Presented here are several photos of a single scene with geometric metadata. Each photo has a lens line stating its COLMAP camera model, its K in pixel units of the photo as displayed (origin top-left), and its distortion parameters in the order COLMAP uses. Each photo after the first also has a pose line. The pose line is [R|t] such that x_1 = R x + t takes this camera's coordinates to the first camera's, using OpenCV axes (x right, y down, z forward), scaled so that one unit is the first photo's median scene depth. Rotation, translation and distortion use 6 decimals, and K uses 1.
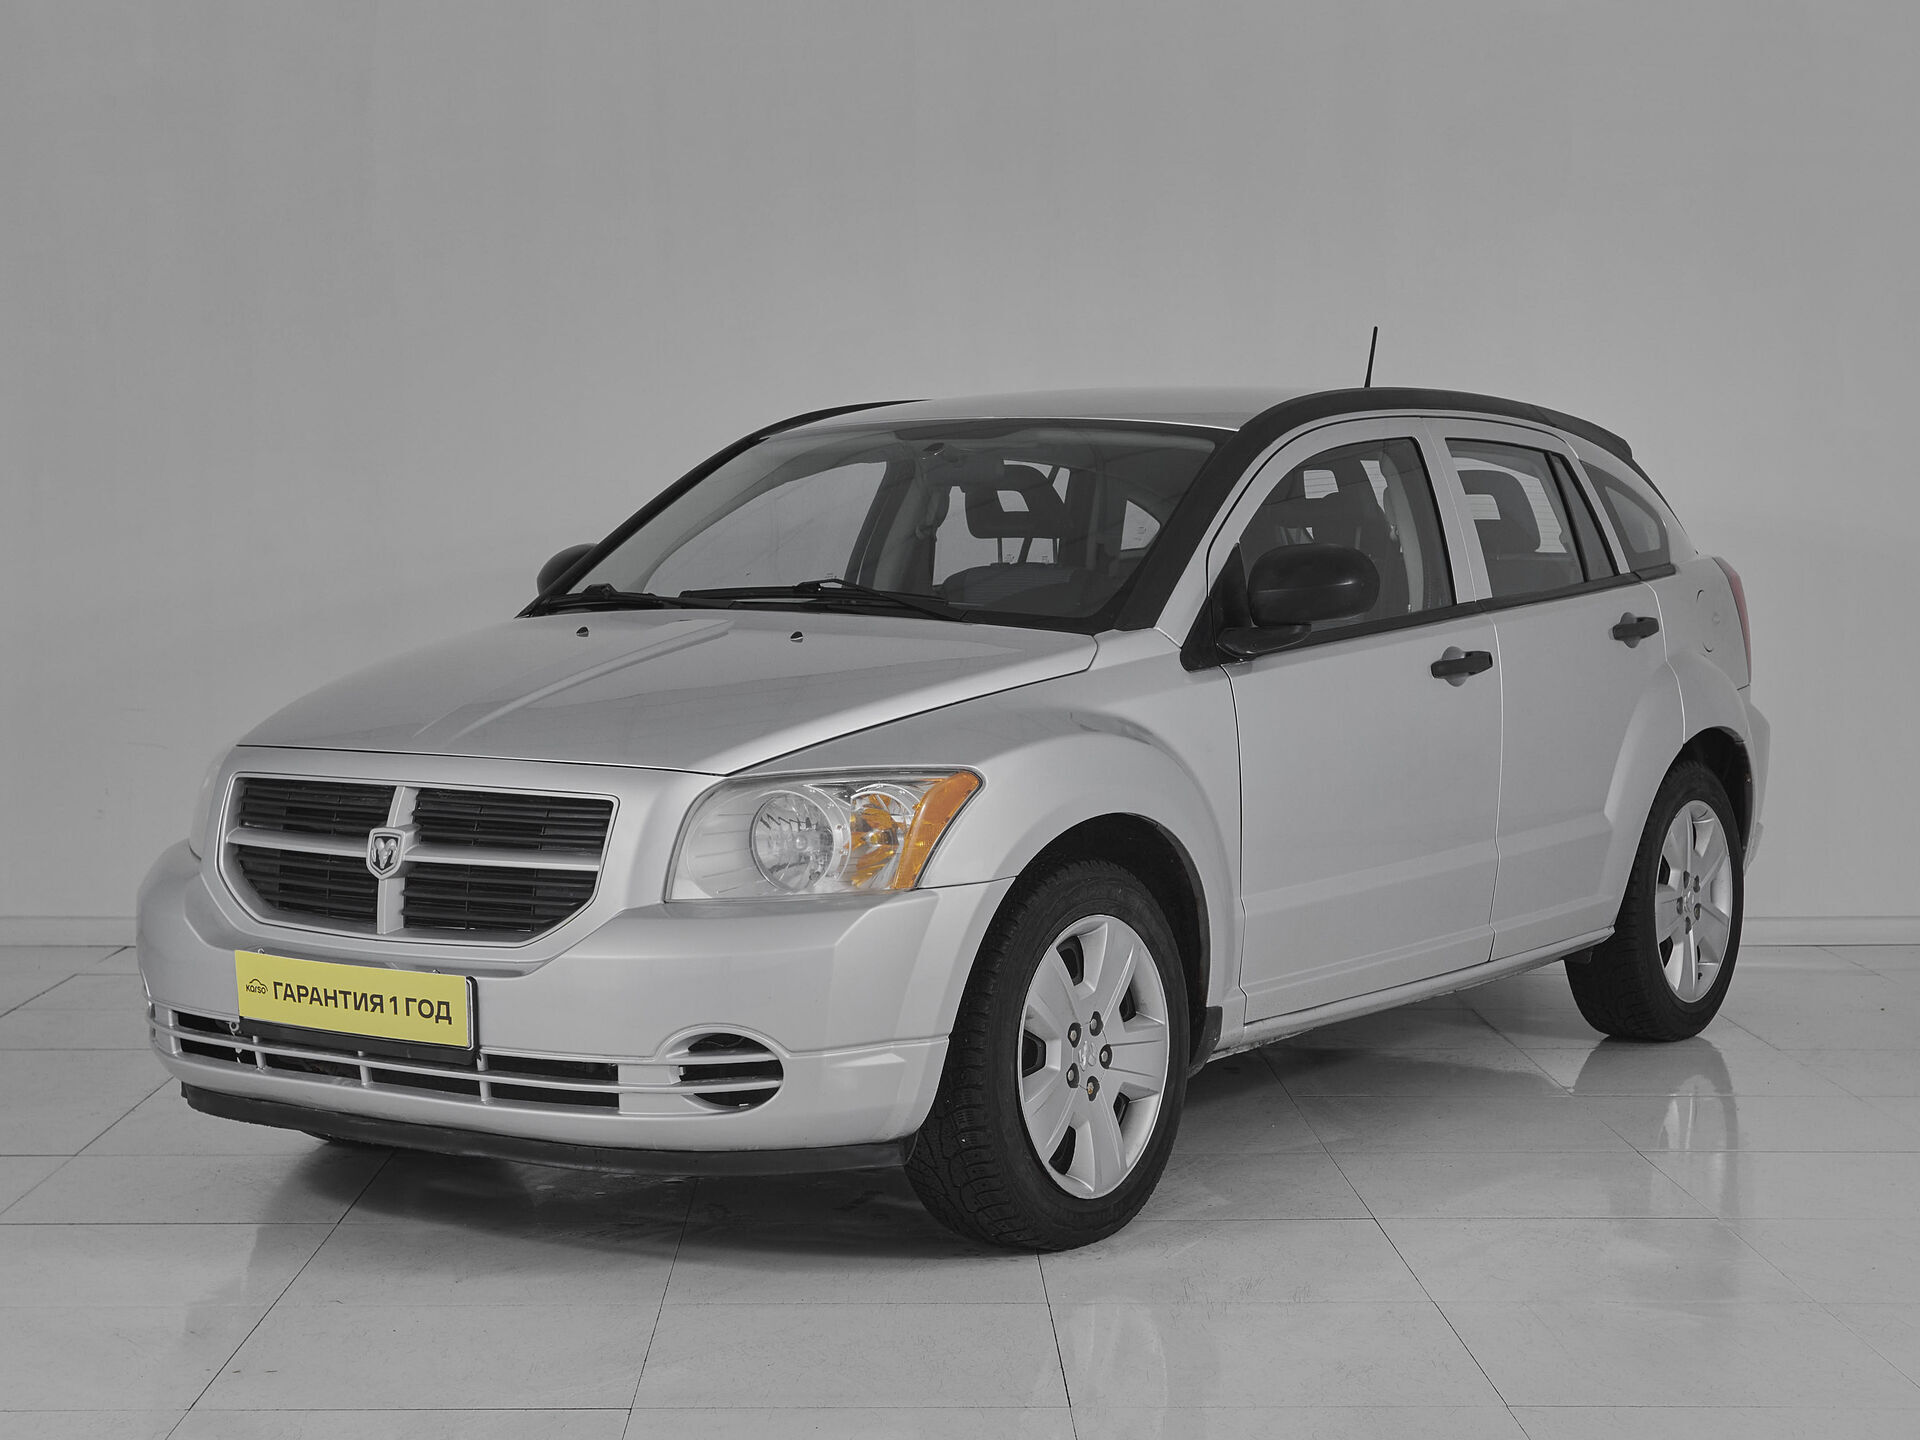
lens RADIAL K [[3239.6, 0, 960.0], [0, 3239.6, 720.0], [0, 0, 1]] dist [0.034183, 0.042437]
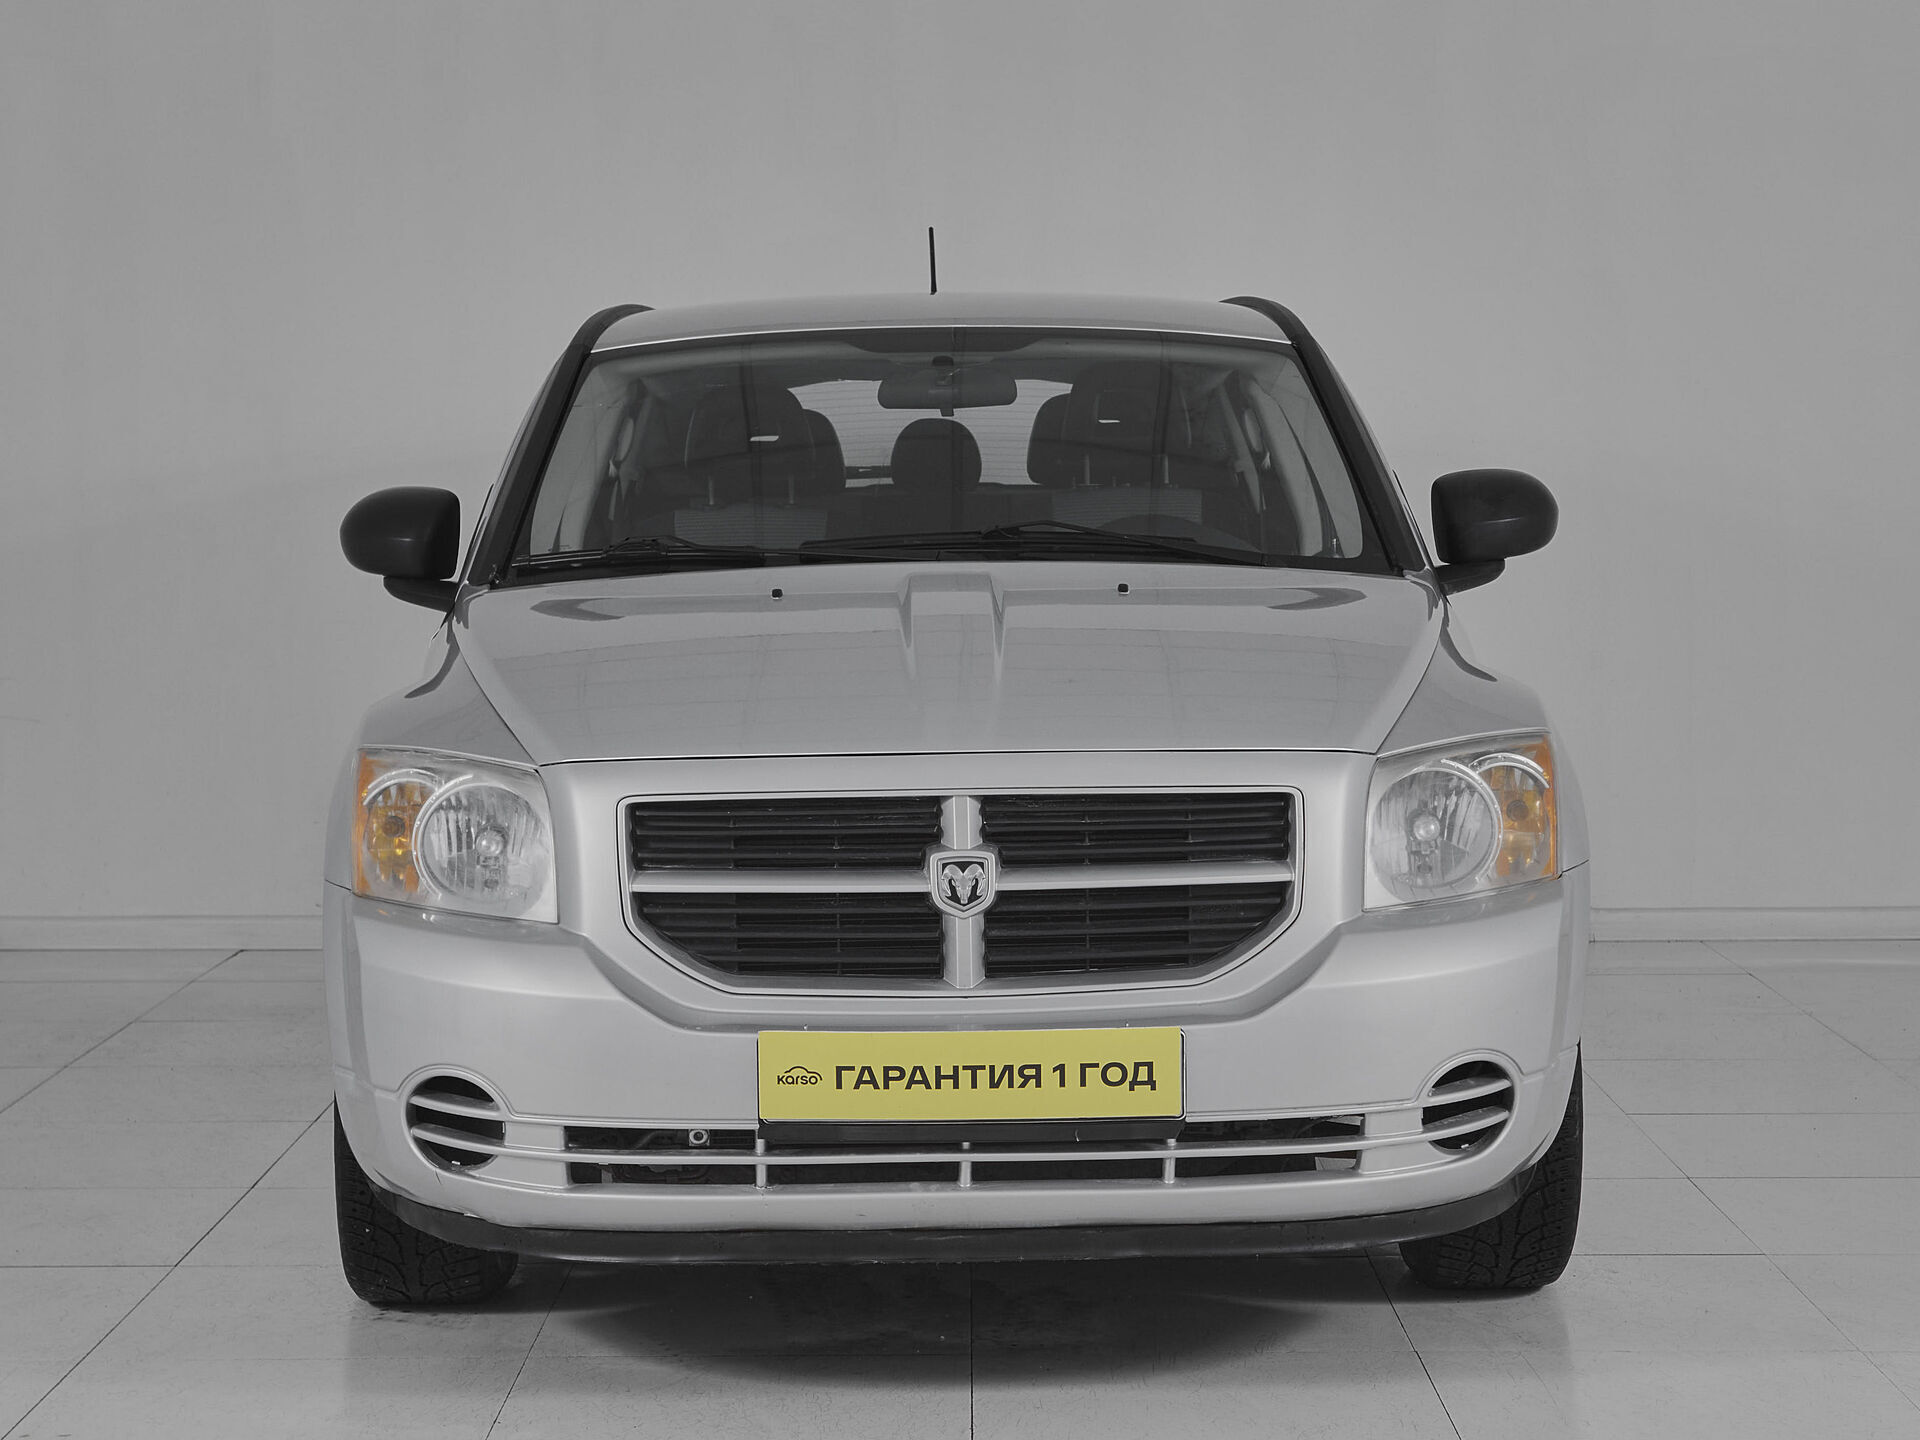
lens RADIAL K [[3383.6, 0, 960.0], [0, 3383.6, 720.0], [0, 0, 1]] dist [0.131290, -2.156911]
pose [[0.810668, -0.045722, 0.583718, -0.648433], [0.048565, 0.998762, 0.010784, -0.006305], [-0.583488, 0.019606, 0.811885, 0.350914]]
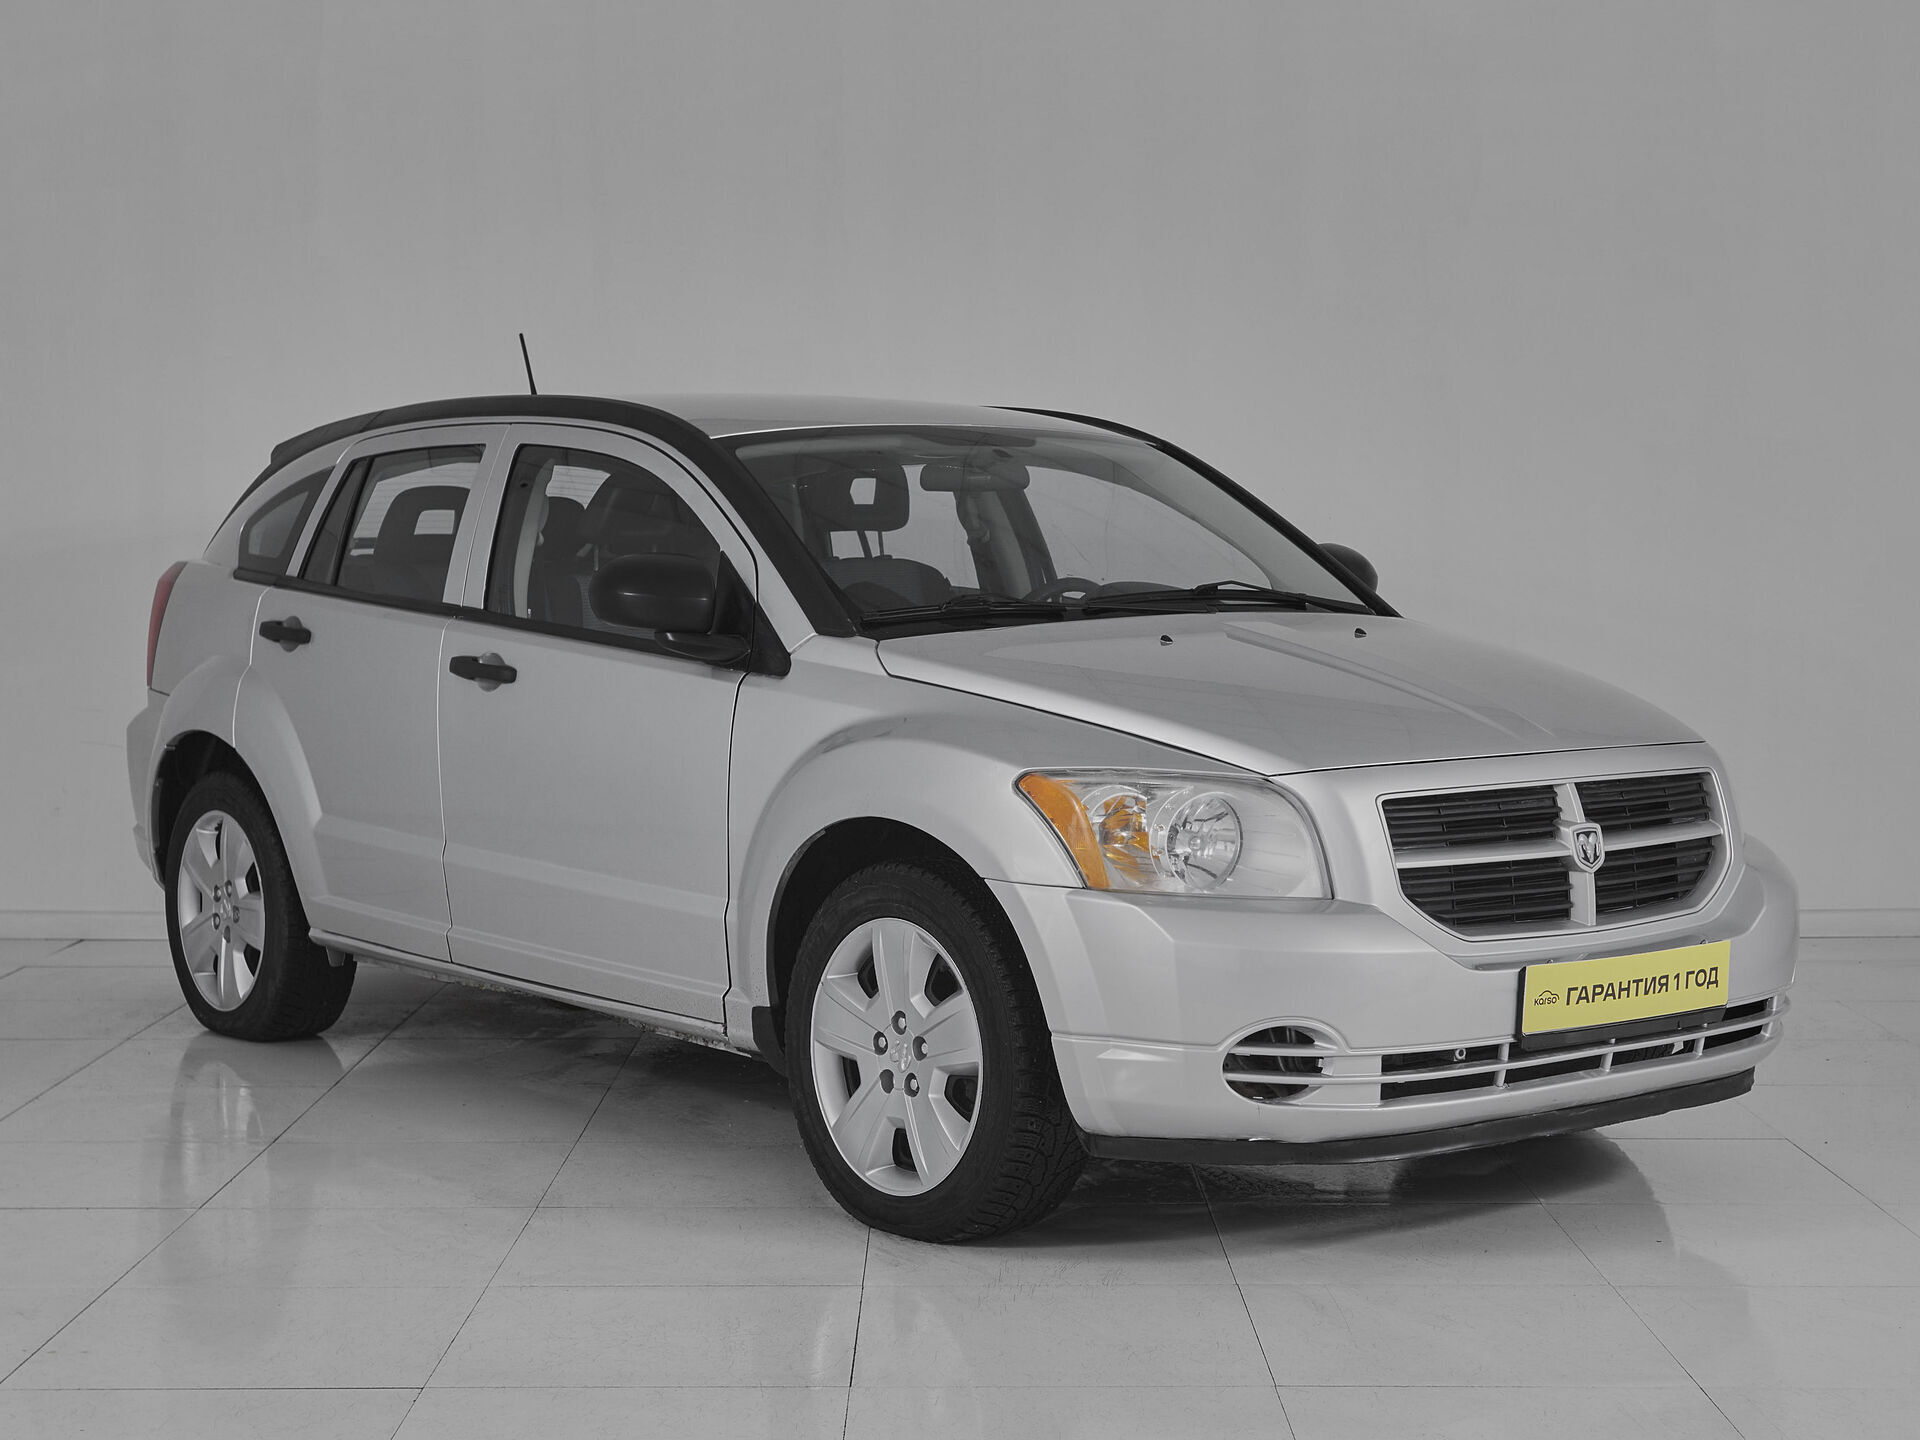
lens RADIAL K [[3383.6, 0, 960.0], [0, 3383.6, 720.0], [0, 0, 1]] dist [0.131290, -2.156911]
pose [[0.281089, -0.060088, 0.957799, -1.270608], [0.067038, 0.996829, 0.042863, -0.059237], [-0.957337, 0.052160, 0.284226, 0.888616]]
